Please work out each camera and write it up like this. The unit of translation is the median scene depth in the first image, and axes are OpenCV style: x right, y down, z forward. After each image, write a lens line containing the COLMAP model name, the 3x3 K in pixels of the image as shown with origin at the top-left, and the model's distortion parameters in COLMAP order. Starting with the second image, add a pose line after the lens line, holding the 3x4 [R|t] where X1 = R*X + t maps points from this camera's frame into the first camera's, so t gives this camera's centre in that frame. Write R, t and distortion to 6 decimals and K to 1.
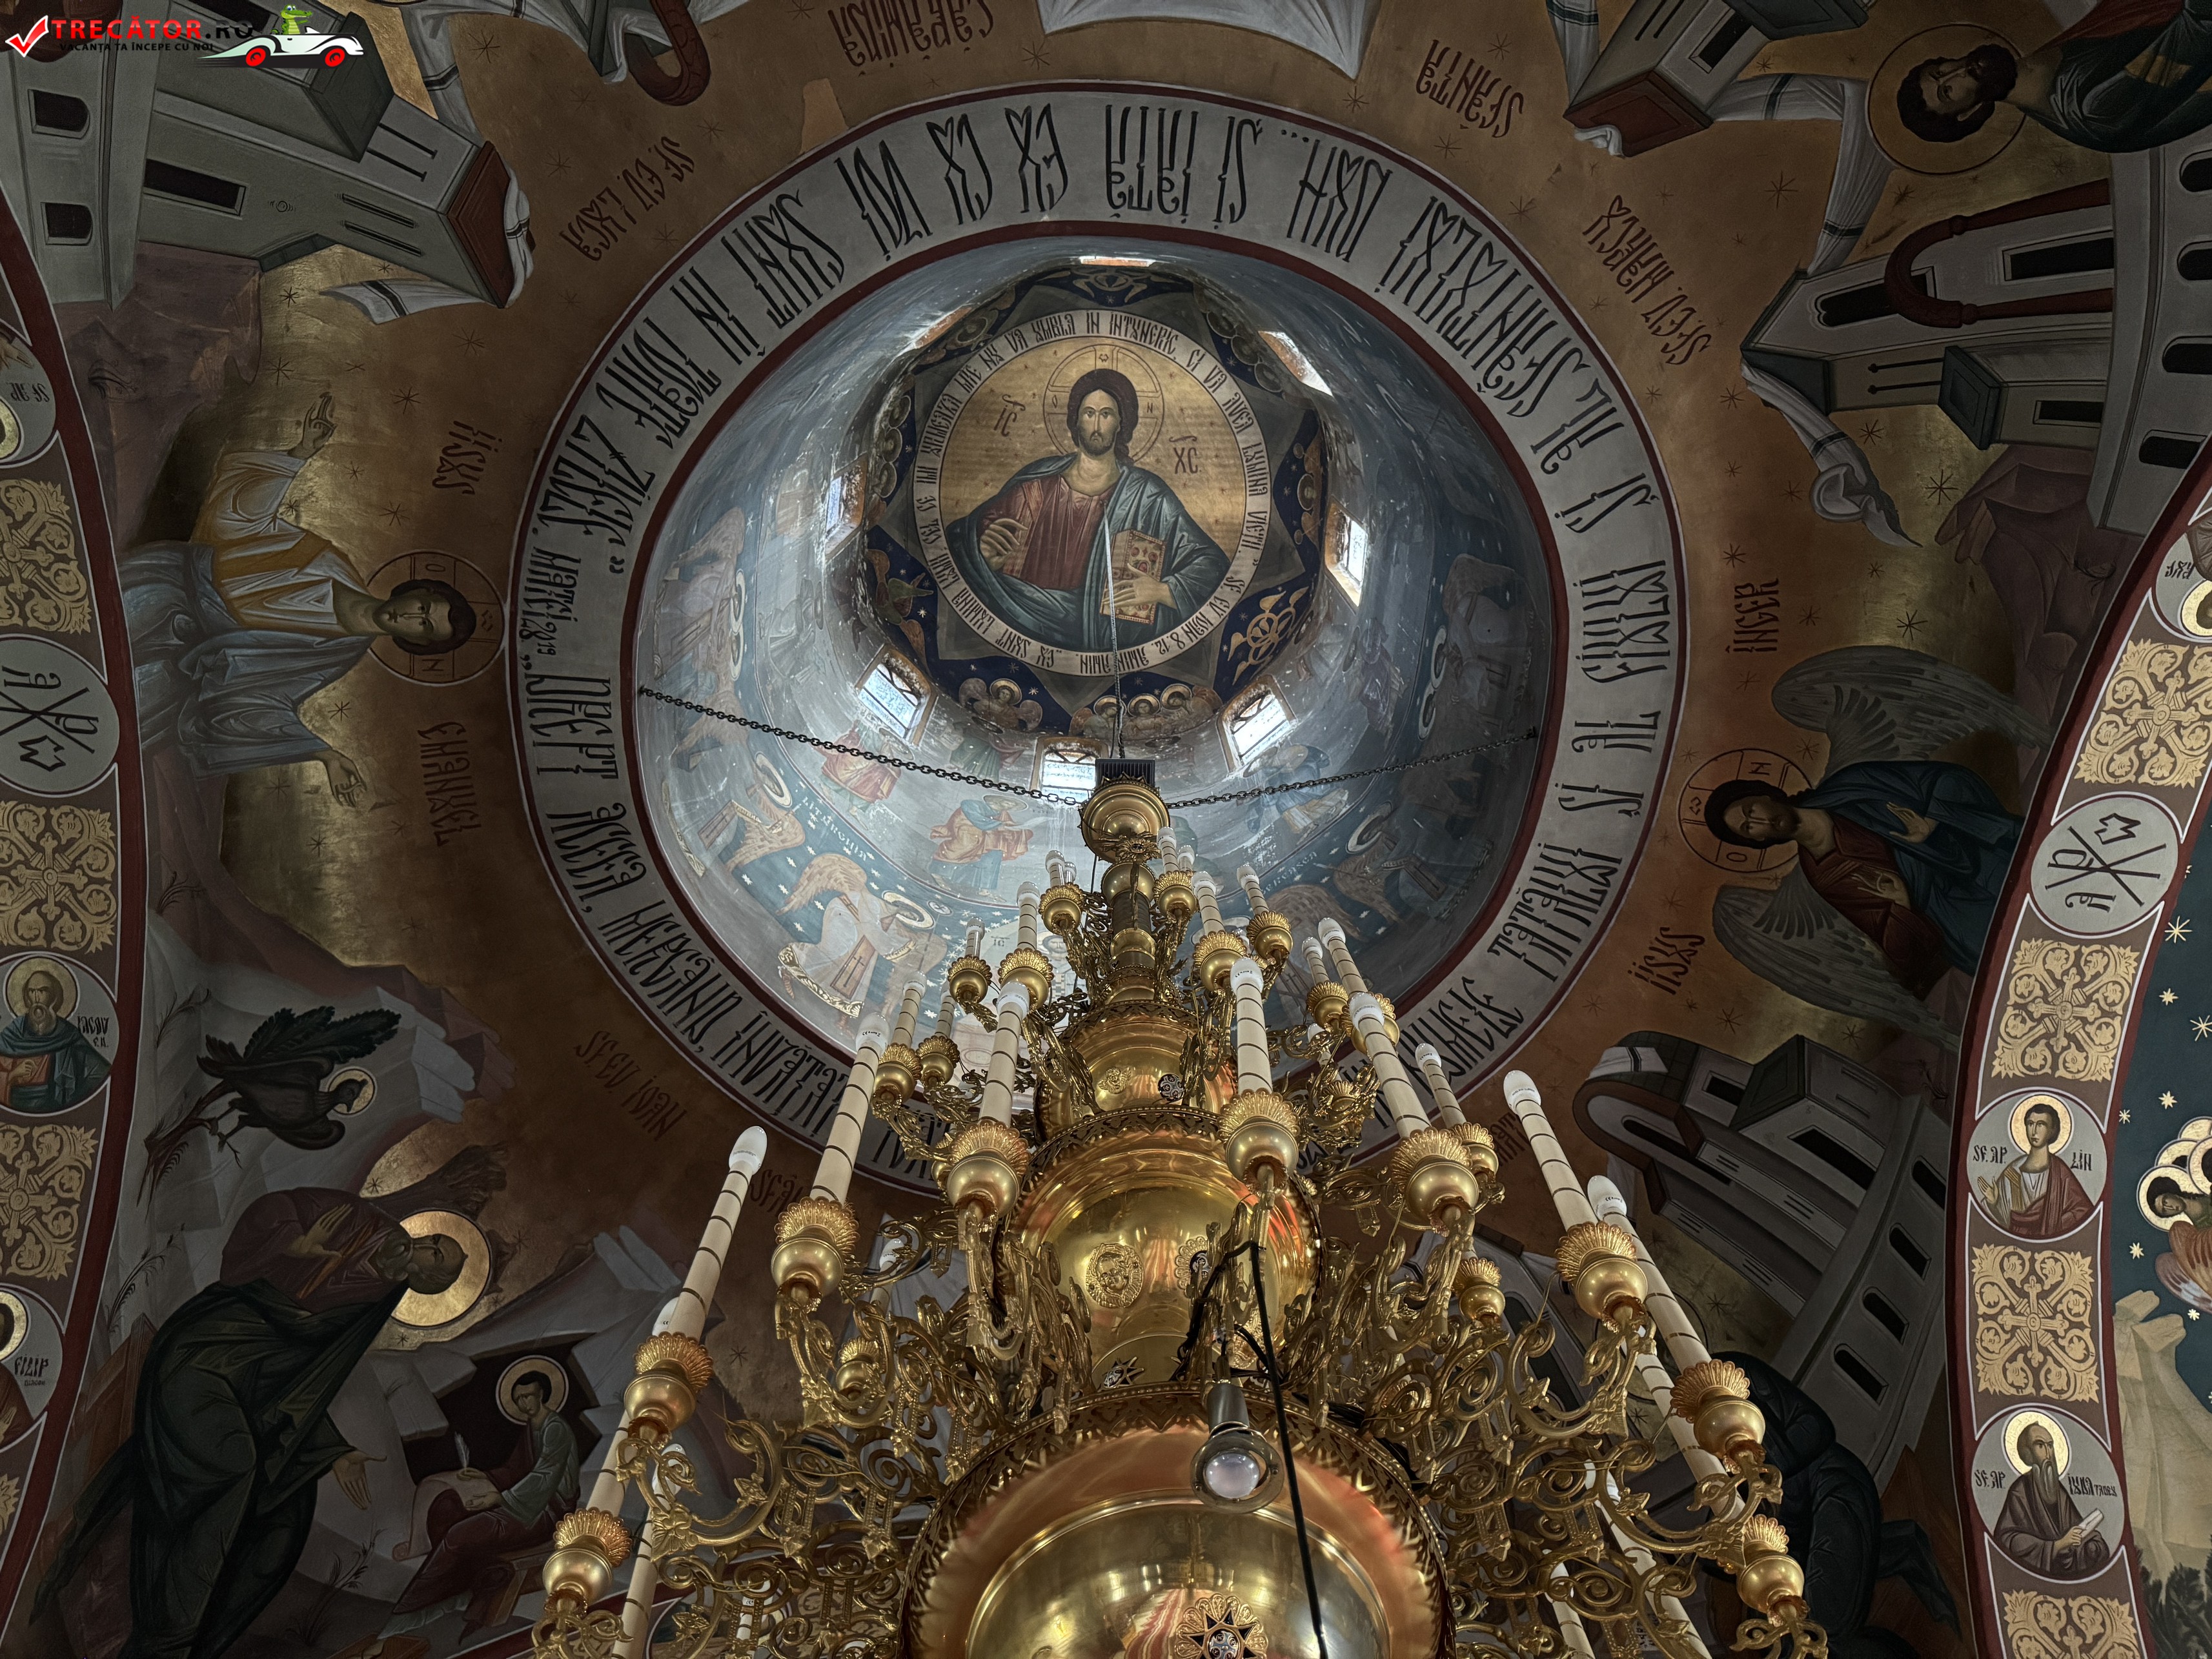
lens RADIAL K [[1563.1, 0, 1110.8], [0, 1563.1, 829.5], [0, 0, 1]] dist [-0.002217, -0.003632]
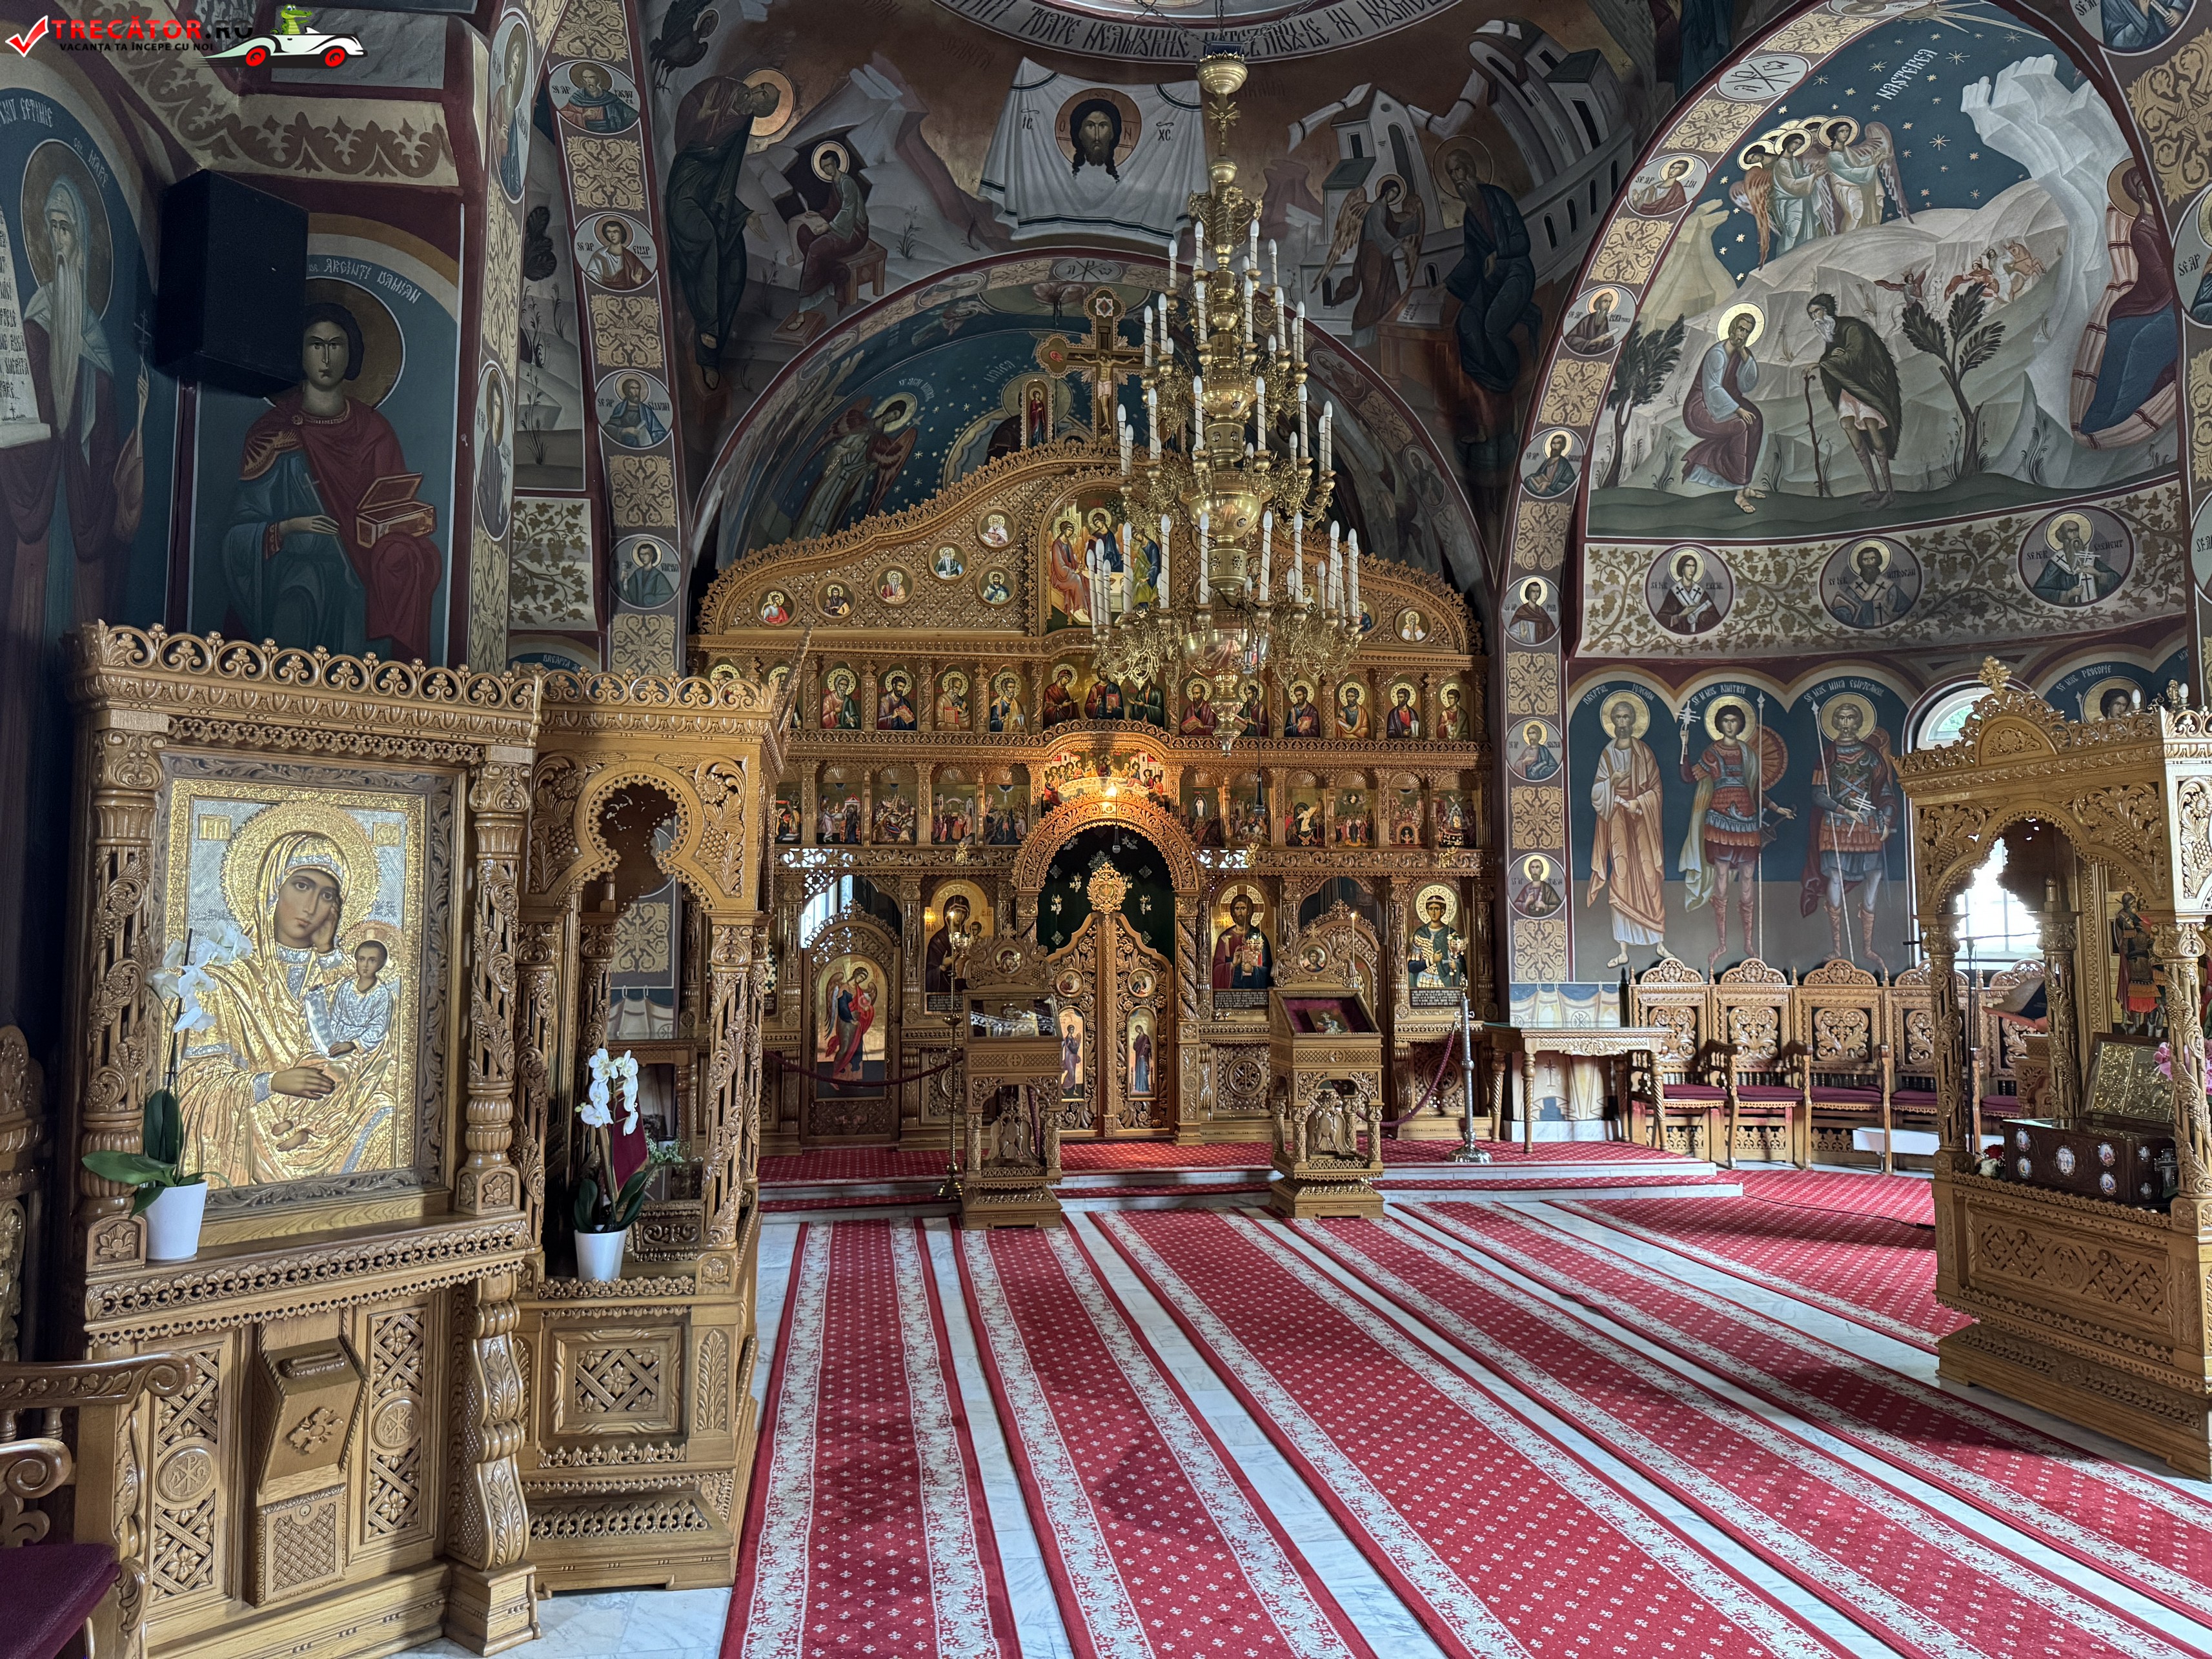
lens RADIAL K [[1549.4, 0, 1111.1], [0, 1549.4, 832.4], [0, 0, 1]] dist [0.150269, -0.256013]
pose [[0.996062, 0.008835, 0.088223, -0.216665], [-0.084905, 0.381723, 0.920369, -1.060155], [-0.025546, -0.924235, 0.380970, -0.395428]]
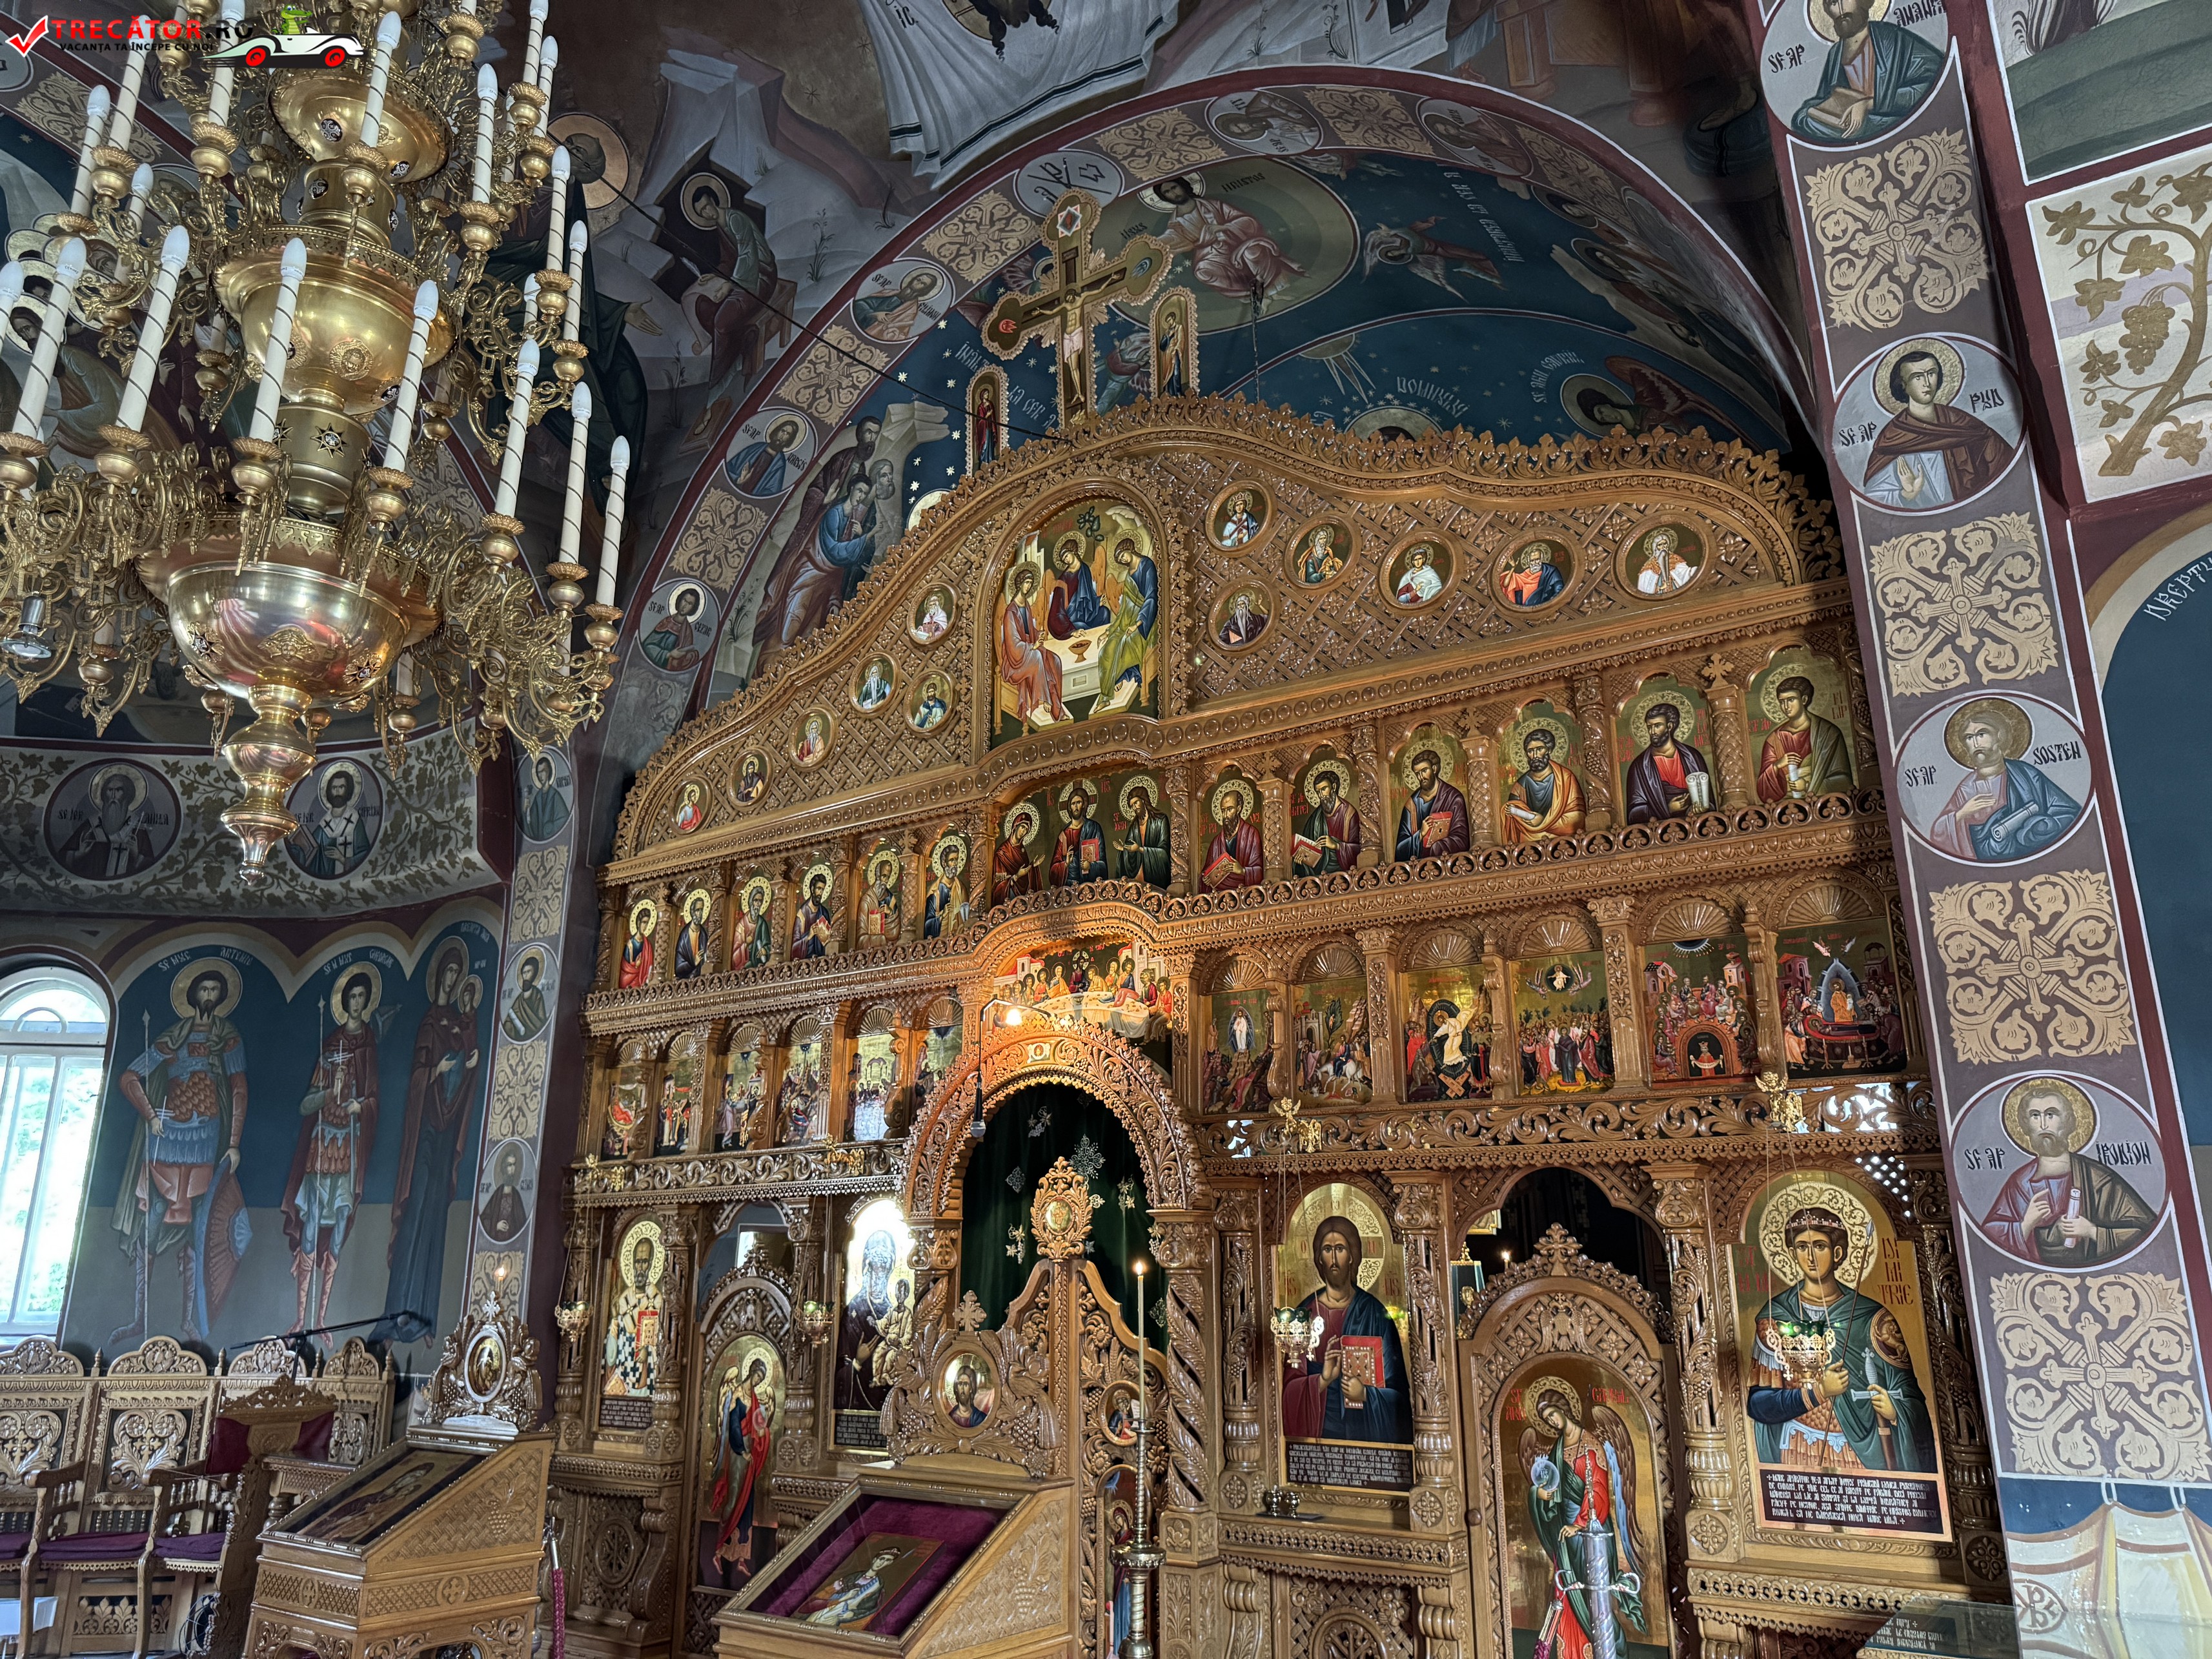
lens RADIAL K [[1567.9, 0, 1106.0], [0, 1567.9, 829.5], [0, 0, 1]] dist [0.077300, -0.084278]
pose [[0.771859, -0.169257, -0.612850, 0.621968], [0.601751, 0.505656, 0.618229, 0.010608], [0.205252, -0.845969, 0.492146, -0.009868]]
